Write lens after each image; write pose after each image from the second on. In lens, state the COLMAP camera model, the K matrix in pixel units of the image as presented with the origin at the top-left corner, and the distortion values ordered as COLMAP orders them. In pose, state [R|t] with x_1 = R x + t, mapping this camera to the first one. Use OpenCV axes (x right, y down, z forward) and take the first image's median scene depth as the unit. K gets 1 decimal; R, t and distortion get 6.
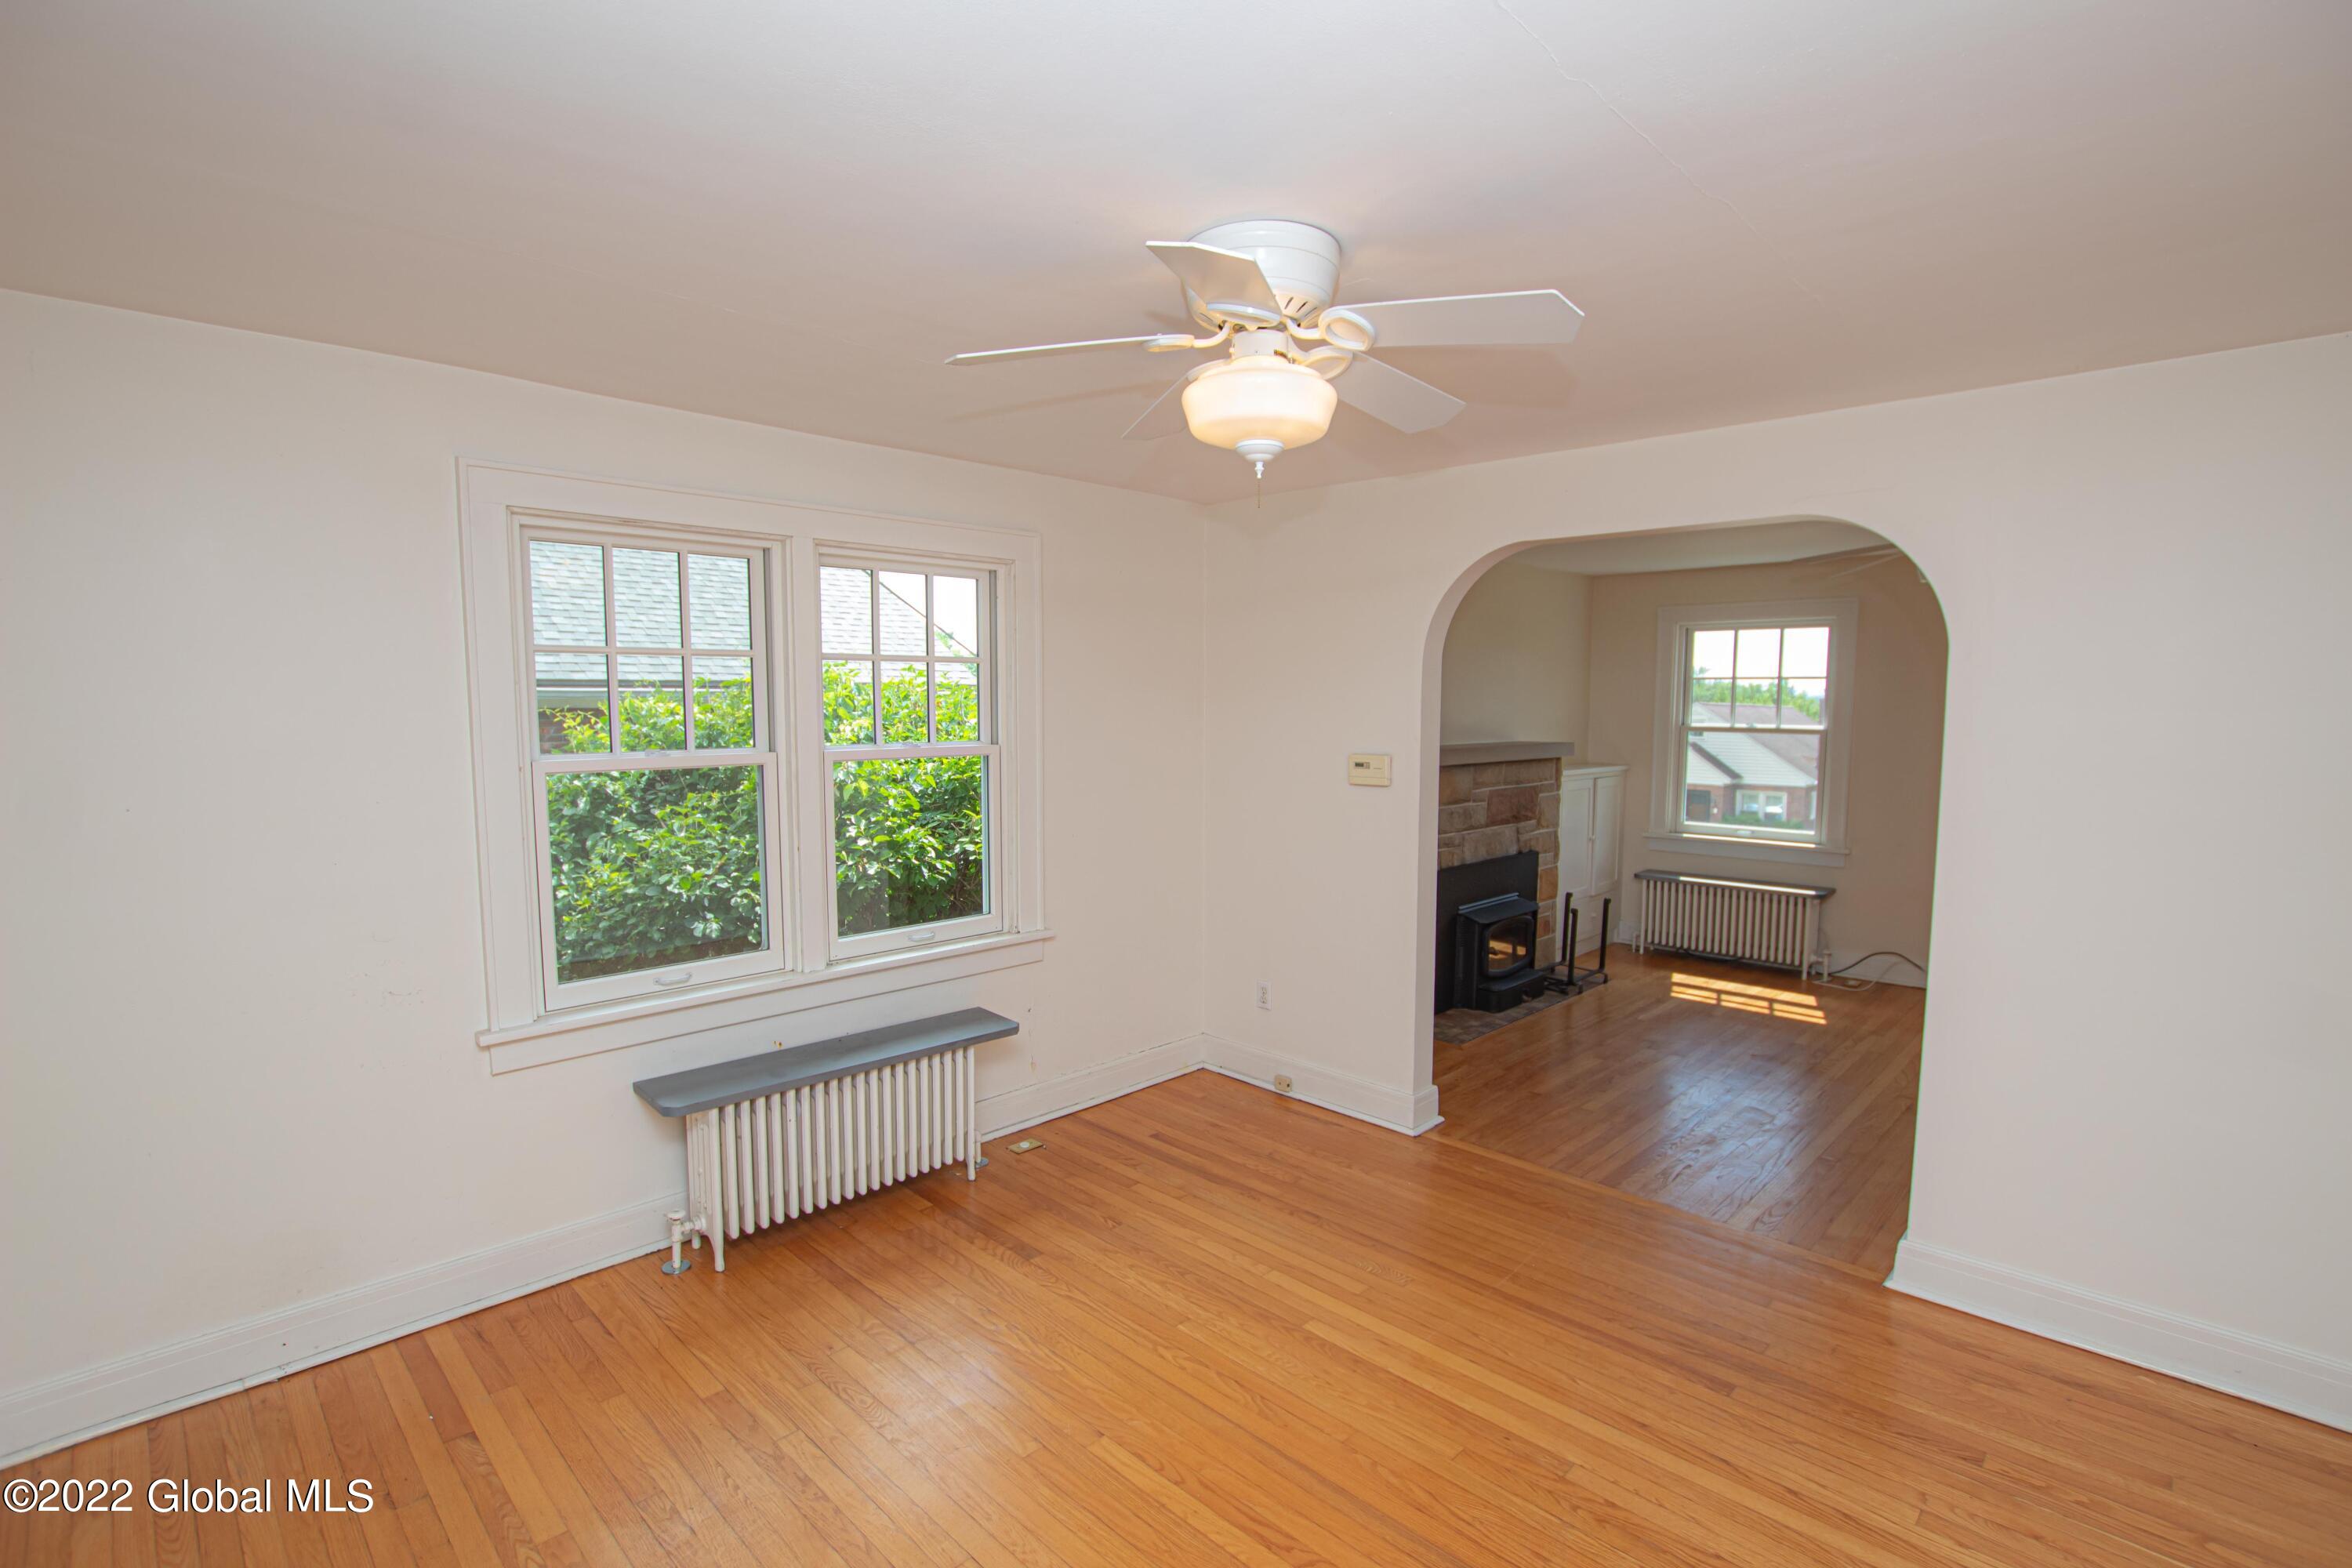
lens RADIAL K [[1093.2, 0, 1173.6], [0, 1093.2, 797.8], [0, 0, 1]] dist [-0.036202, 0.007413]
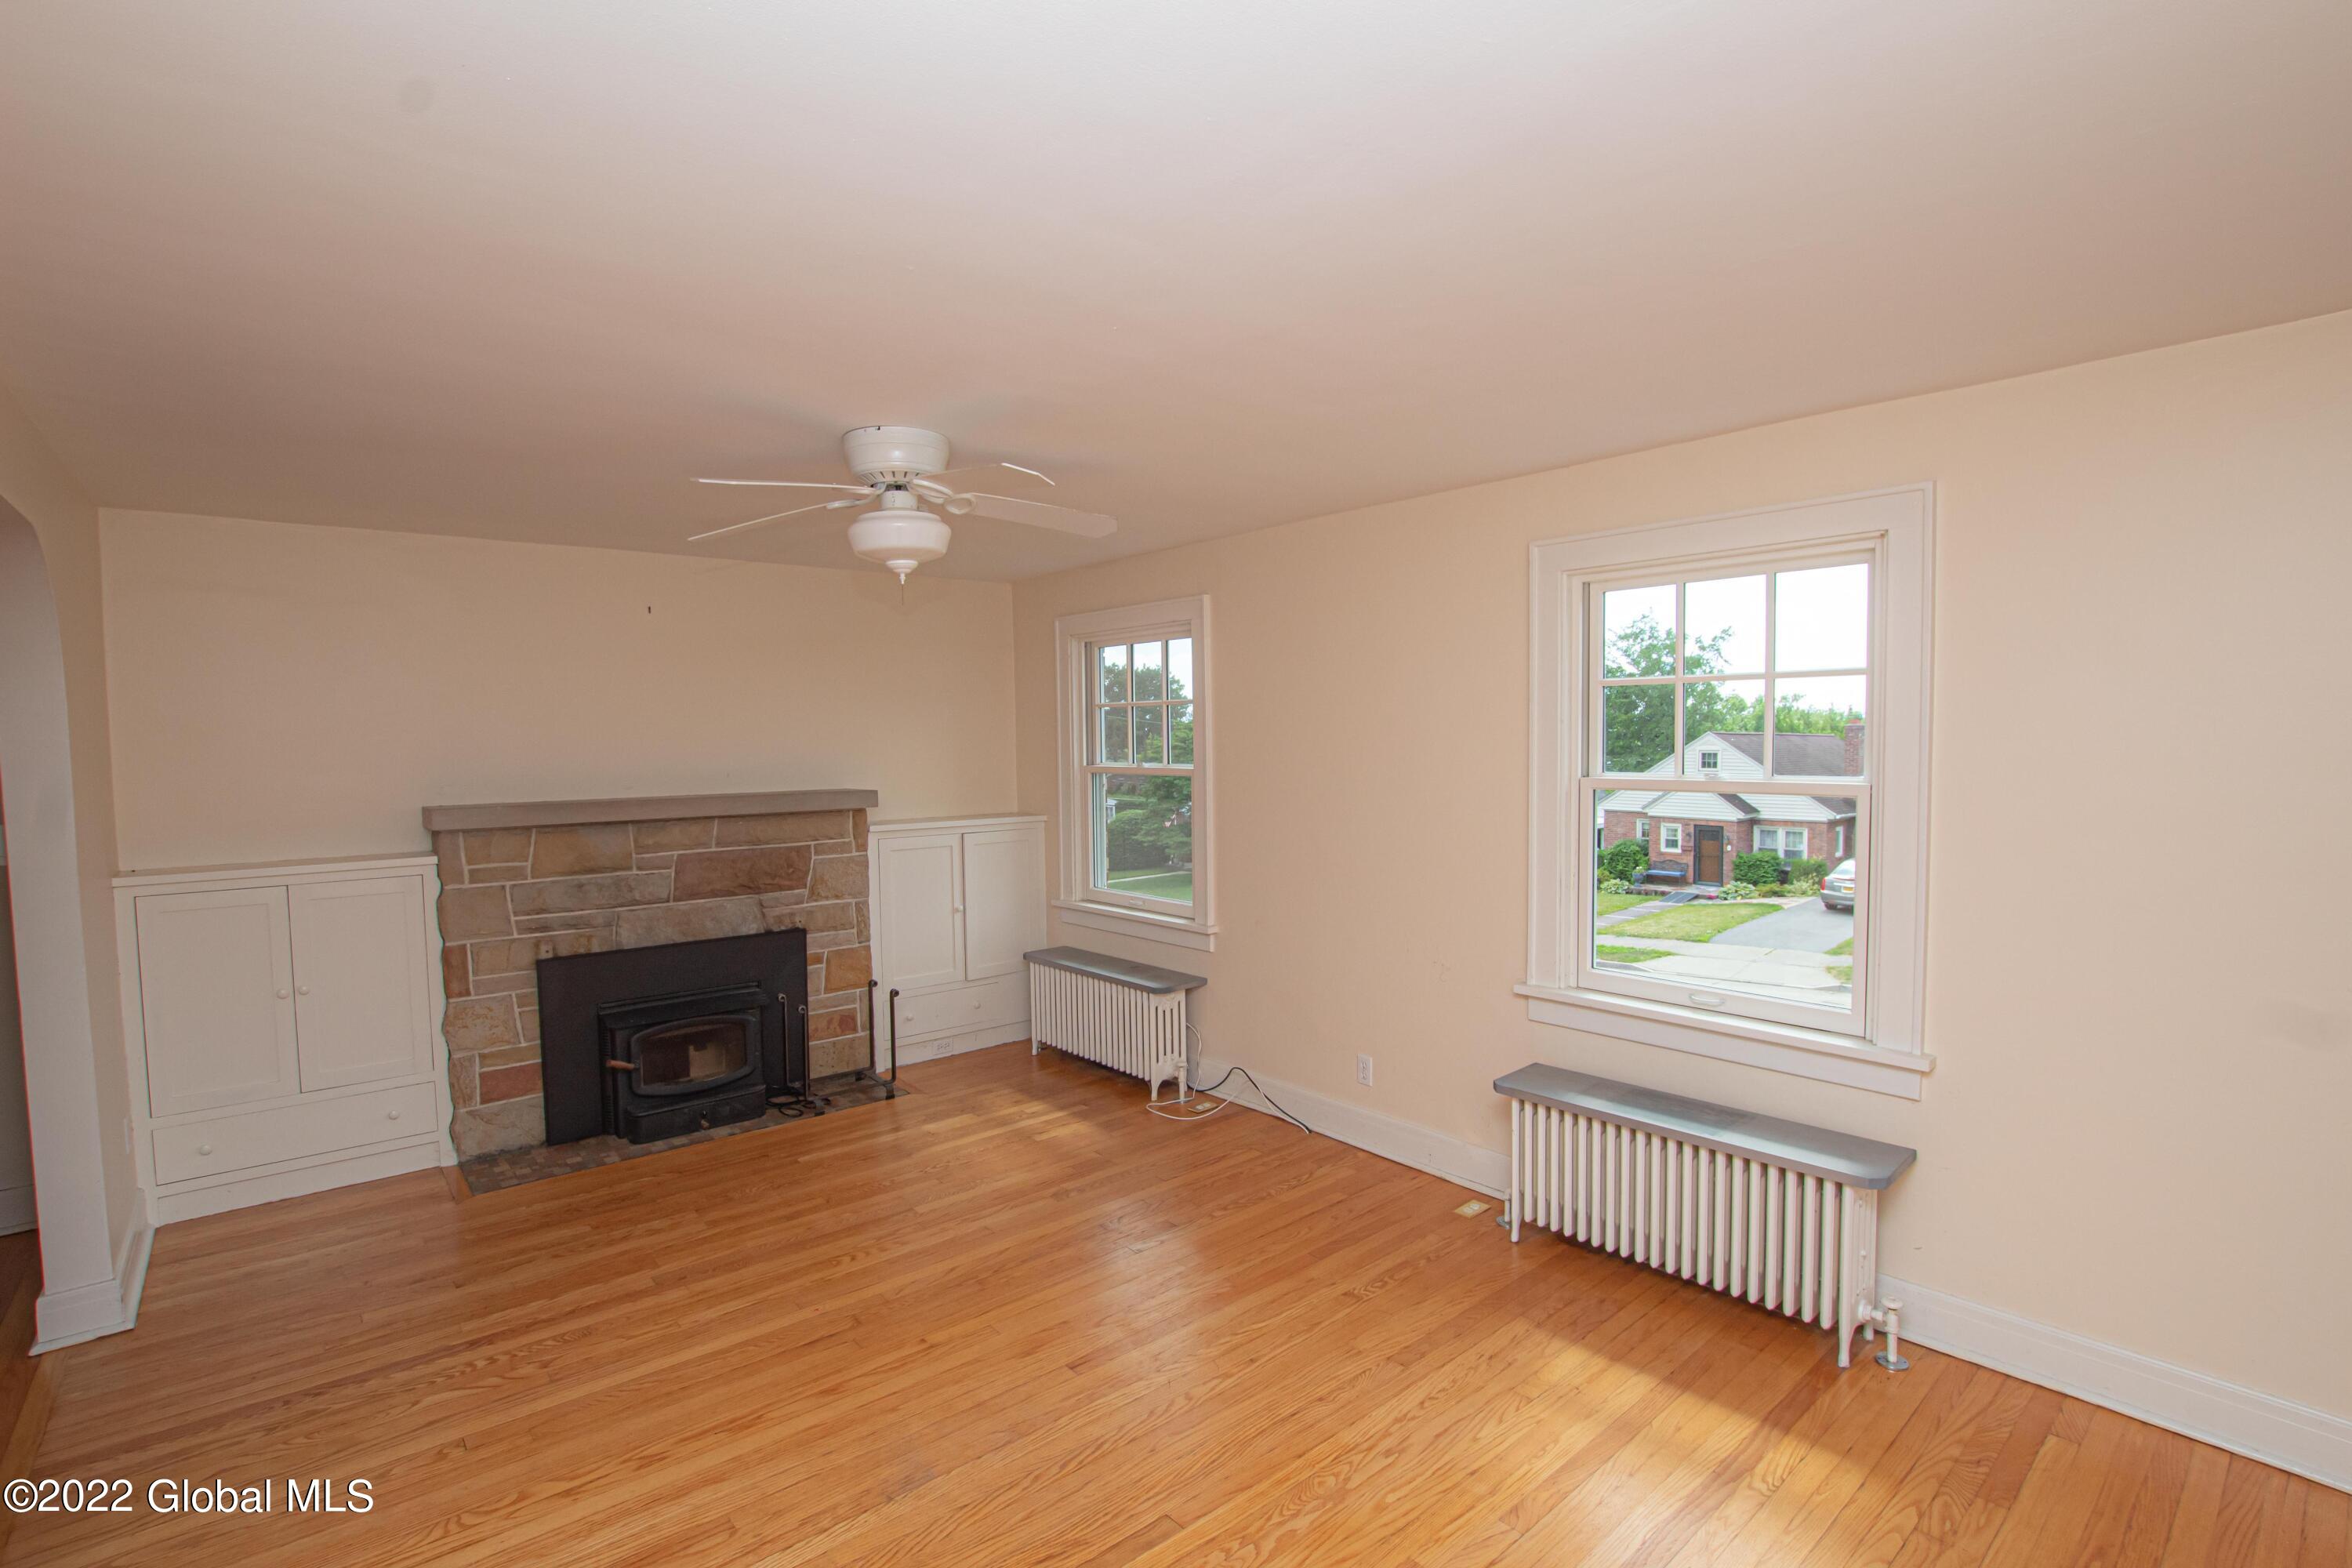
lens RADIAL K [[1093.2, 0, 1173.6], [0, 1093.2, 797.8], [0, 0, 1]] dist [-0.036202, 0.007413]
pose [[0.996500, -0.009346, -0.083071, 0.684761], [0.006566, 0.999411, -0.033684, -0.017946], [0.083337, 0.033021, 0.995974, 0.241186]]
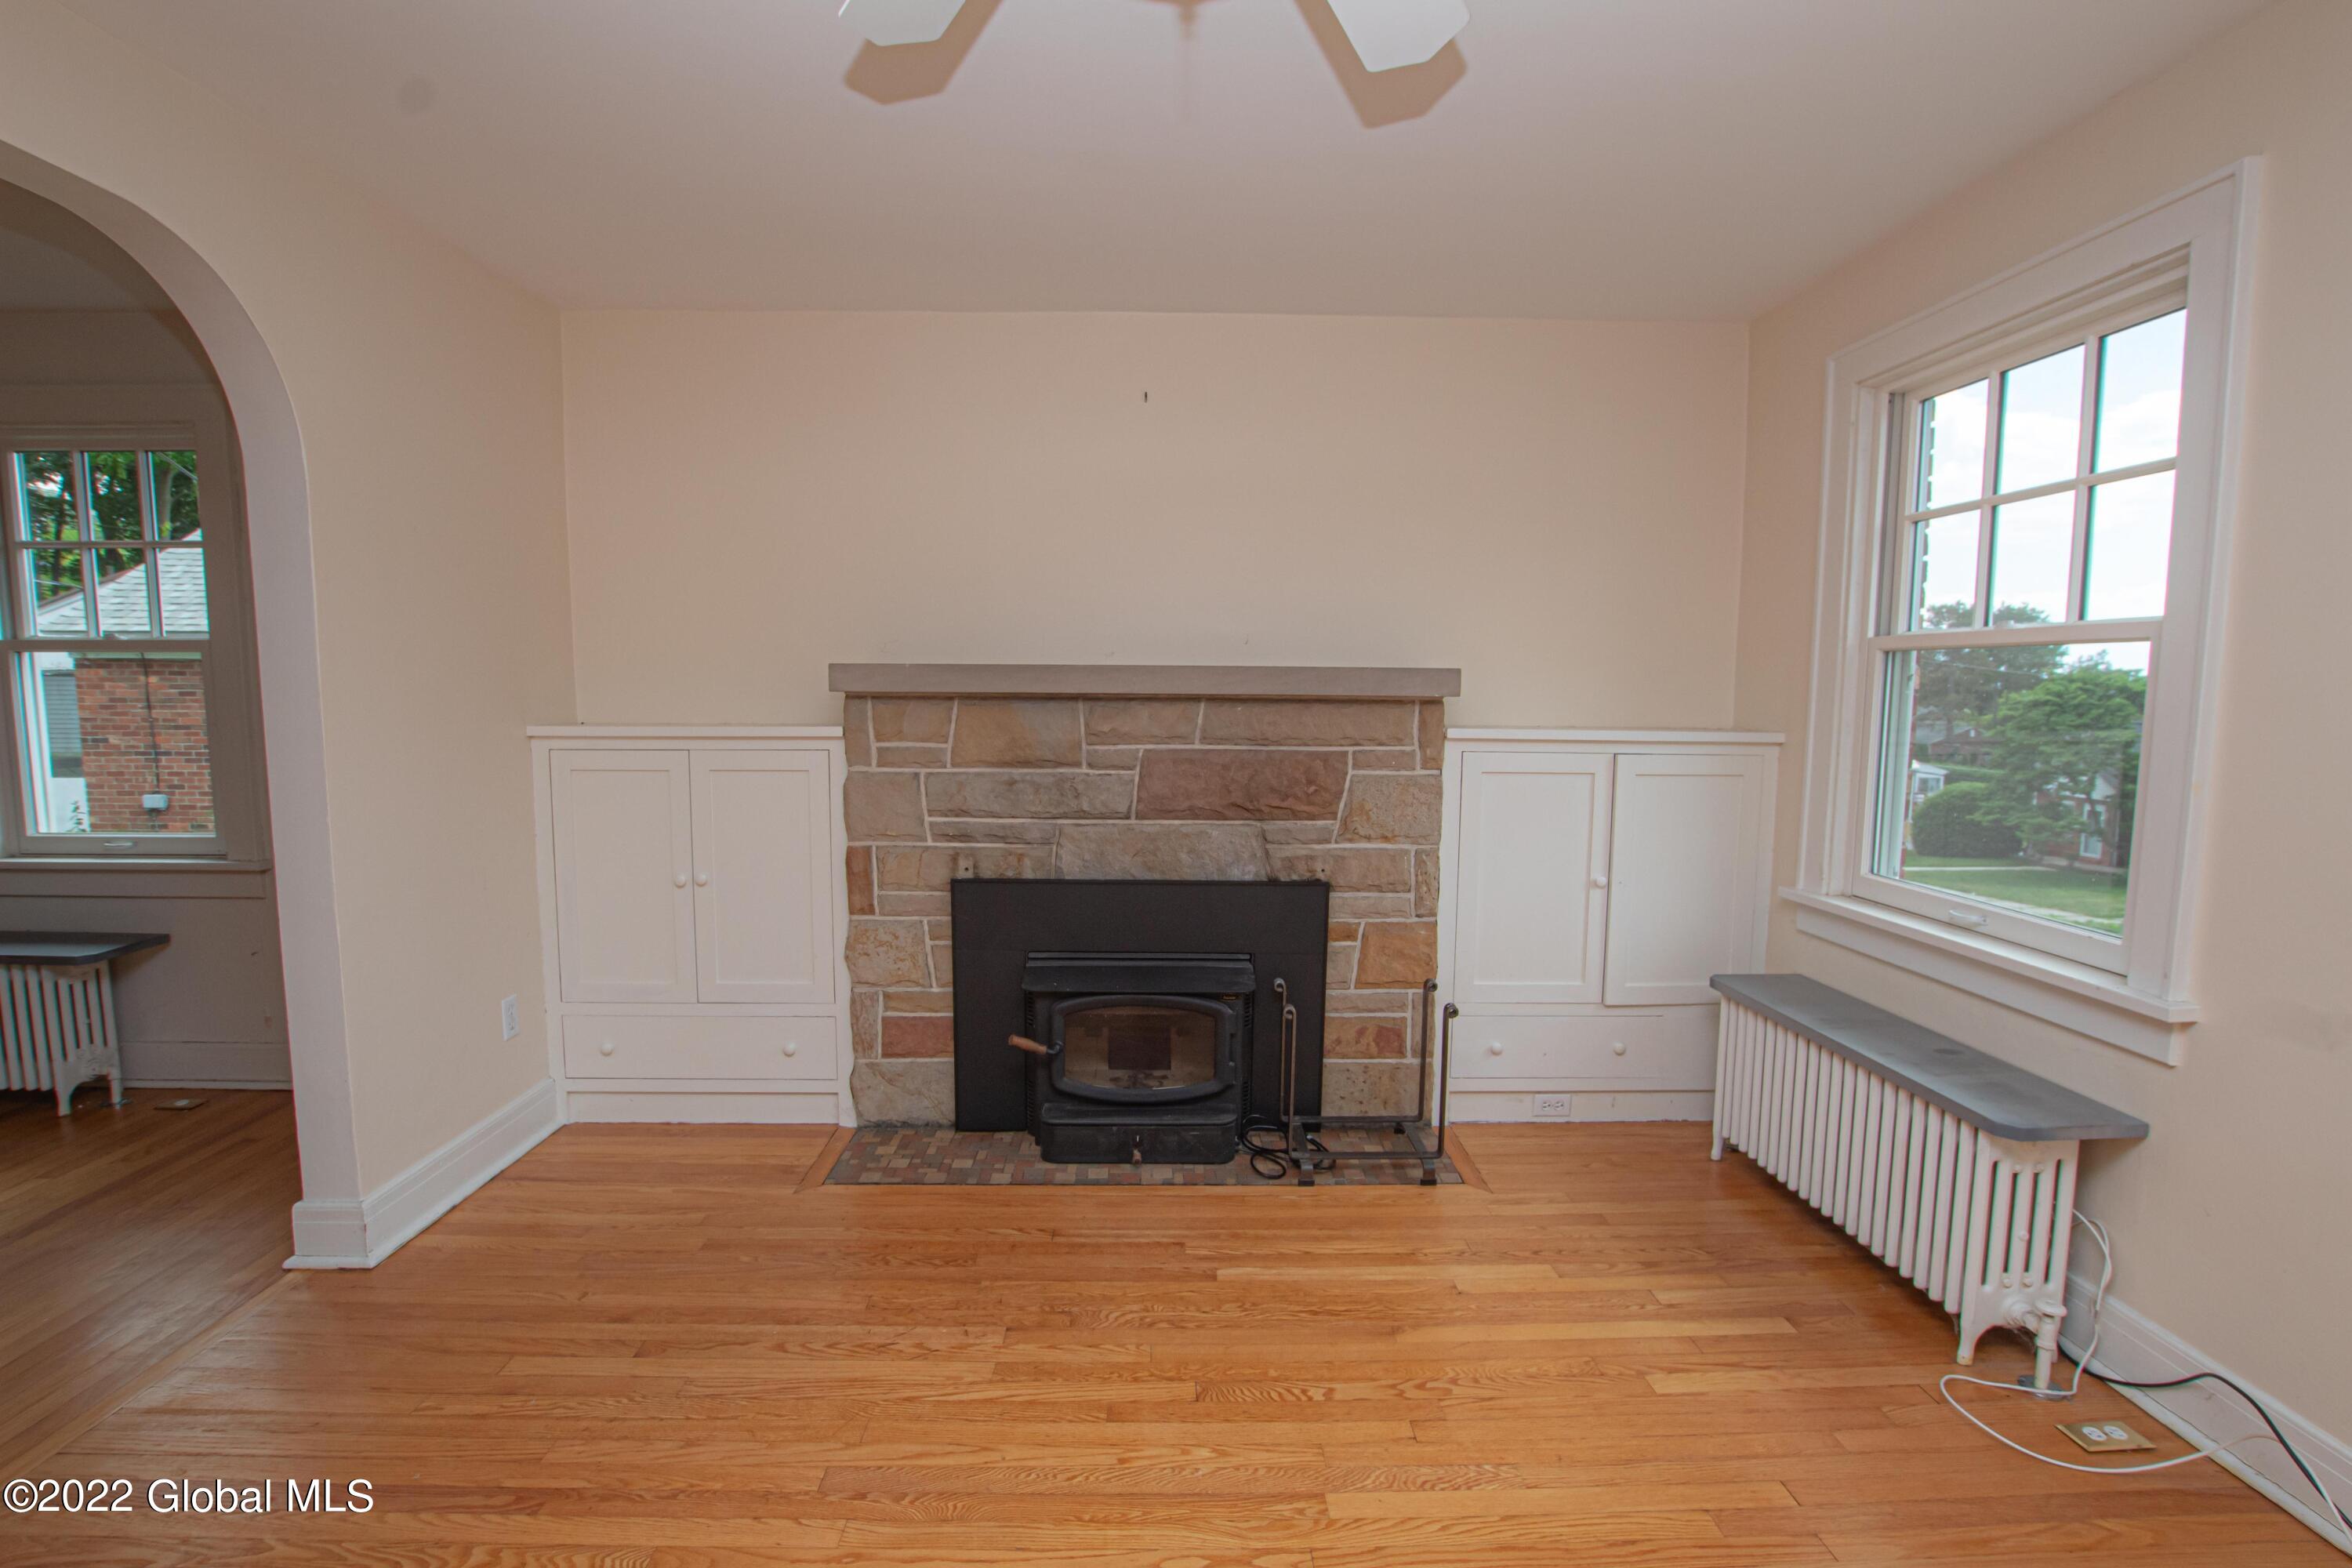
lens RADIAL K [[1093.2, 0, 1173.6], [0, 1093.2, 797.8], [0, 0, 1]] dist [-0.036202, 0.007413]
pose [[0.724103, 0.074233, -0.685685, 0.641082], [-0.069206, 0.996993, 0.034851, -0.002664], [0.686211, 0.022218, 0.727063, 0.601726]]
